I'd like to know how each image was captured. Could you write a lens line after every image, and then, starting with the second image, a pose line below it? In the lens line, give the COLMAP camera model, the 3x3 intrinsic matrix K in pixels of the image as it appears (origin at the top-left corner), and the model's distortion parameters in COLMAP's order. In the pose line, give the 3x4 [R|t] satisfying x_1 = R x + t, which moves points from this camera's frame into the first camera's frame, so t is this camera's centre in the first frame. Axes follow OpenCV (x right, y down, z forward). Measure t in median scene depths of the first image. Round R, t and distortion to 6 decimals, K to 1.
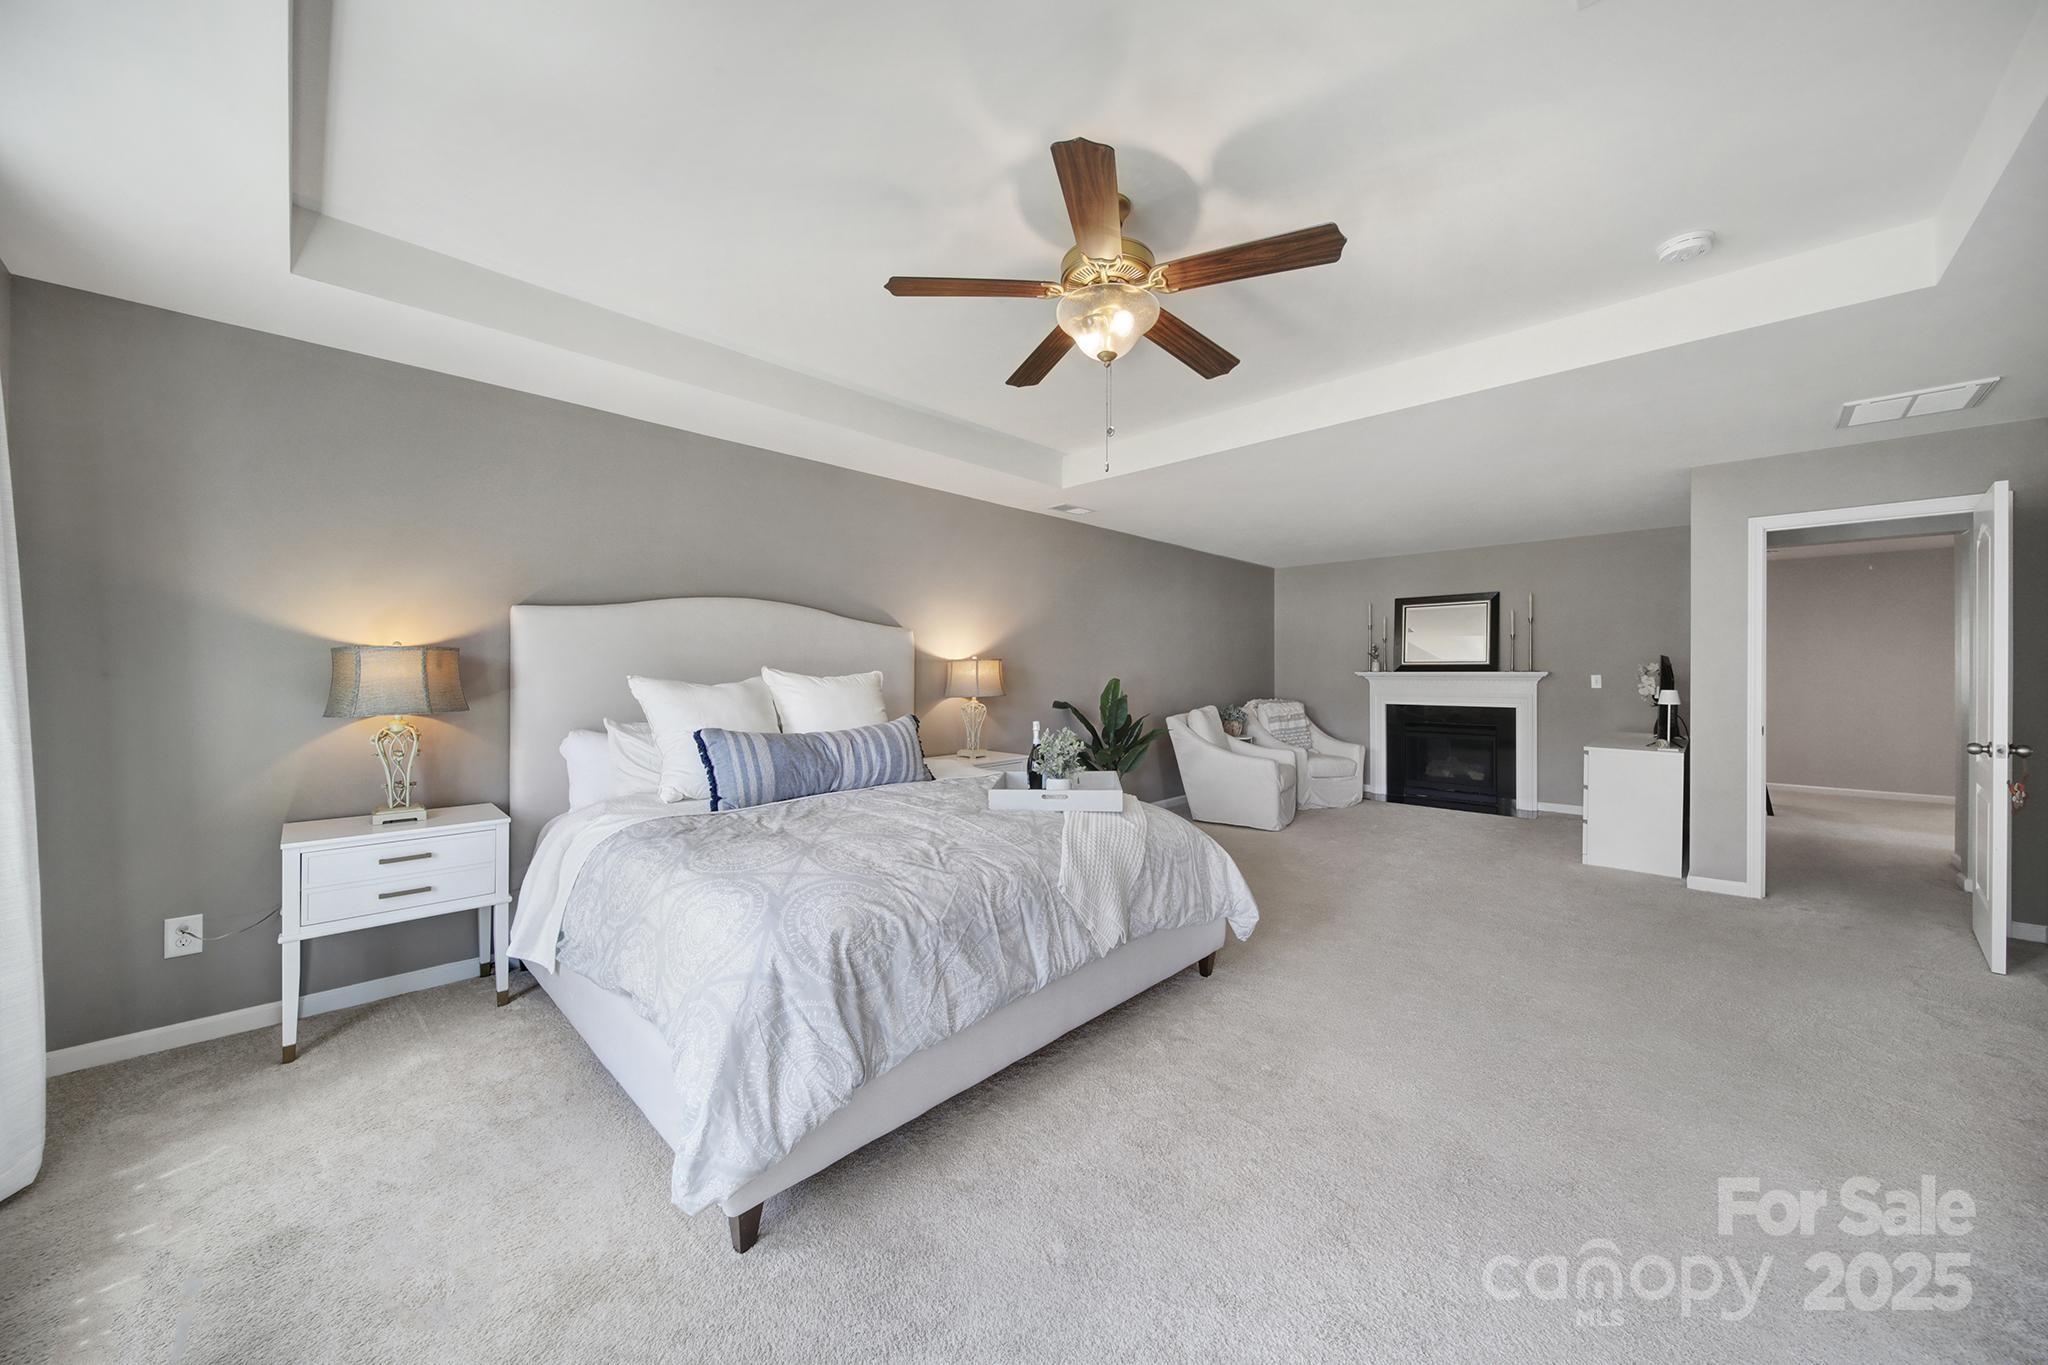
lens RADIAL K [[717.1, 0, 1021.6], [0, 717.1, 668.1], [0, 0, 1]] dist [-0.007667, -0.000447]
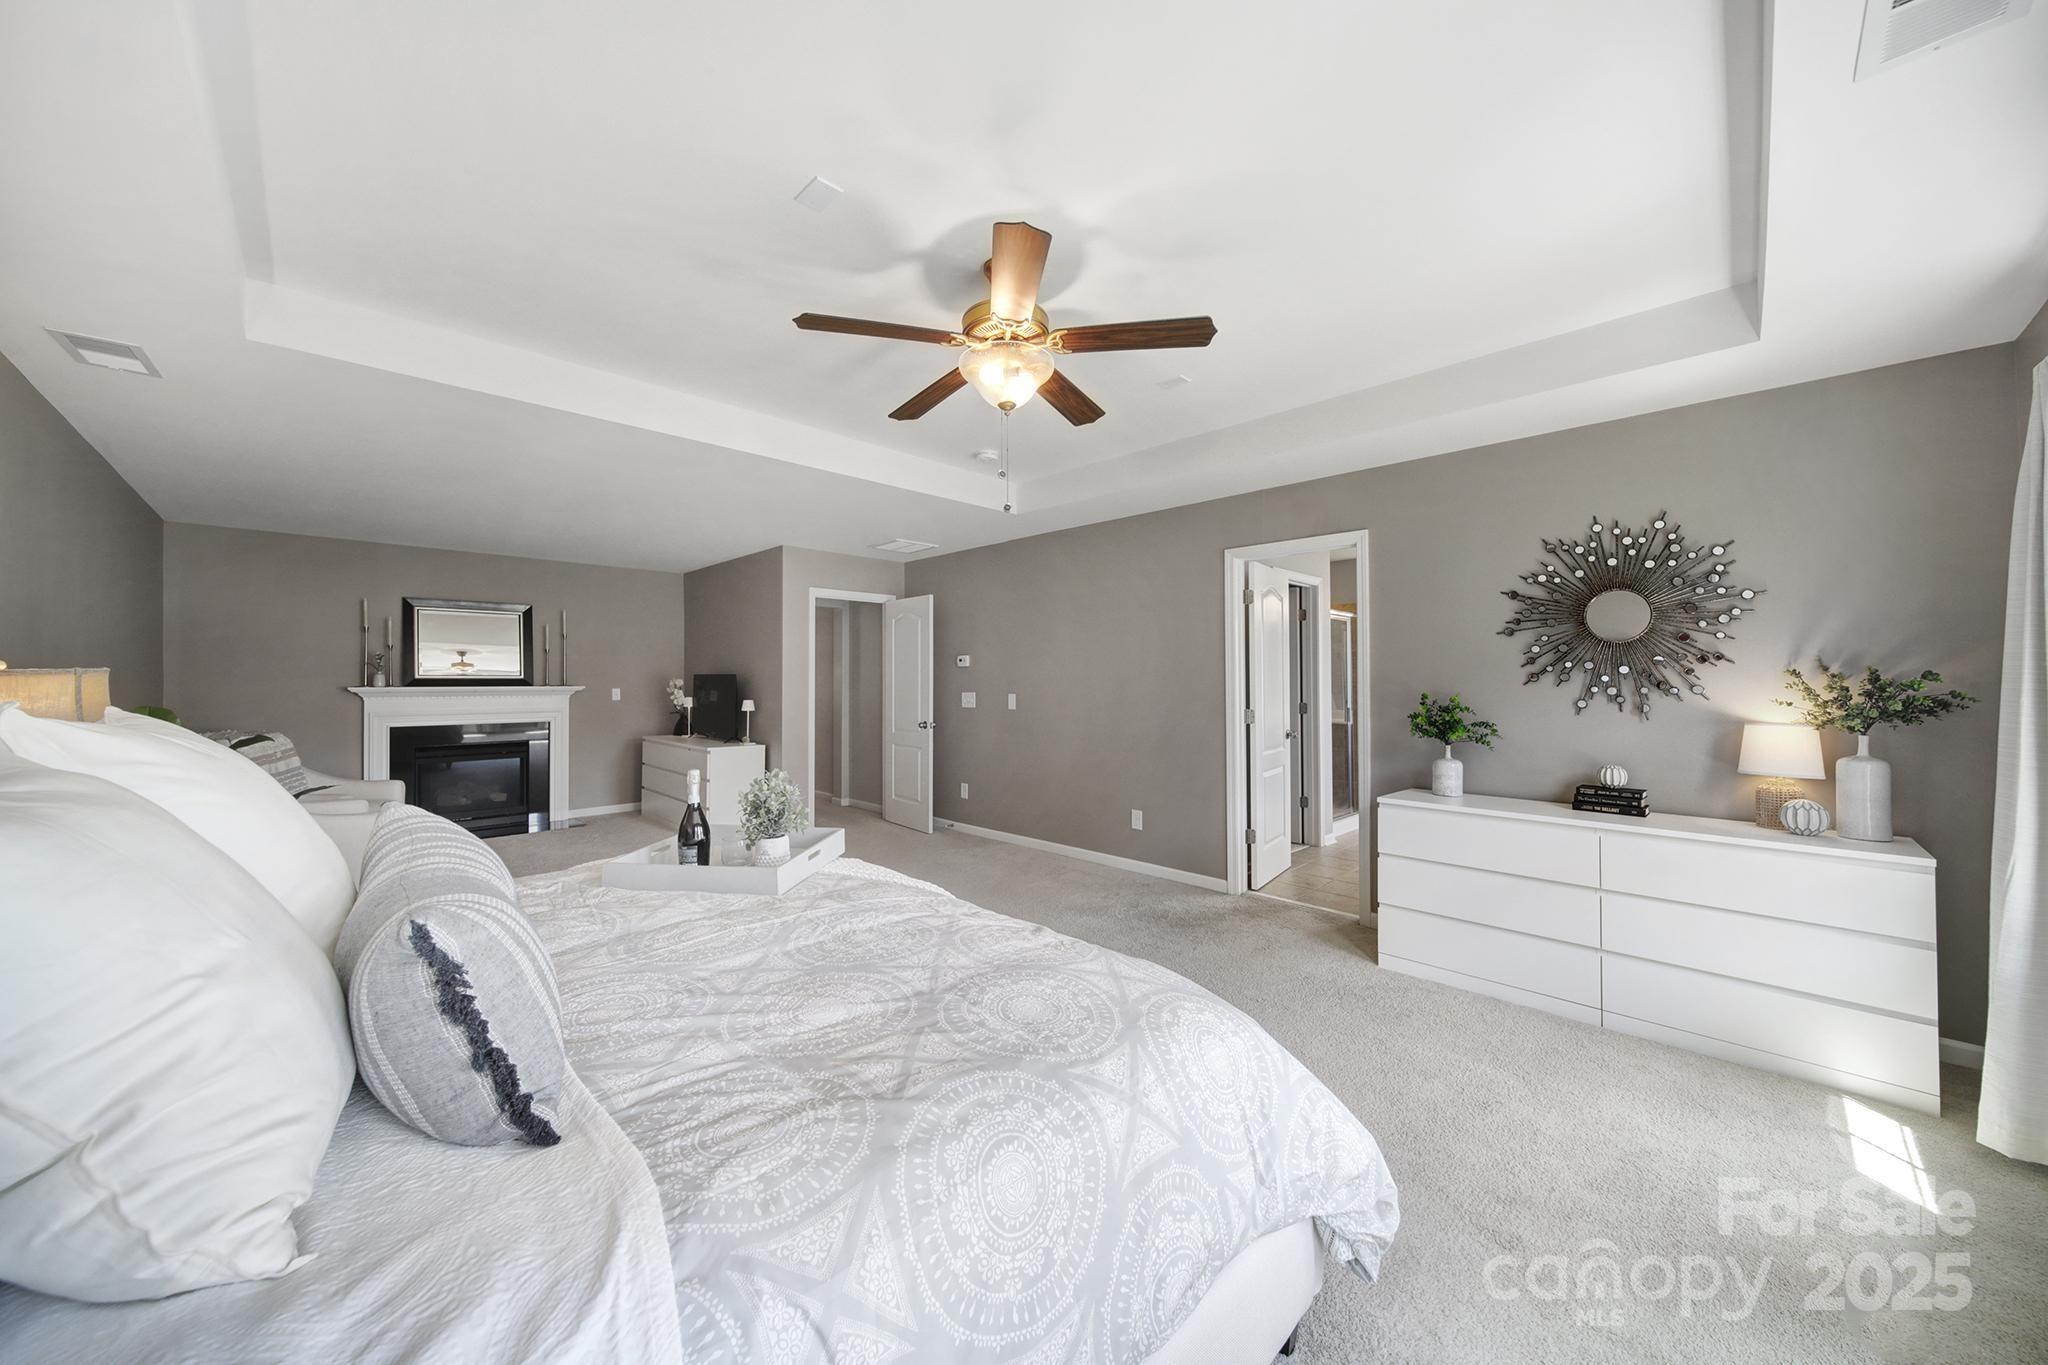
lens RADIAL K [[717.1, 0, 1021.6], [0, 717.1, 668.1], [0, 0, 1]] dist [-0.007667, -0.000447]
pose [[0.026283, 0.016238, 0.999523, -0.300106], [-0.004166, 0.999861, -0.016134, -0.006477], [-0.999646, -0.003740, 0.026347, 0.300266]]
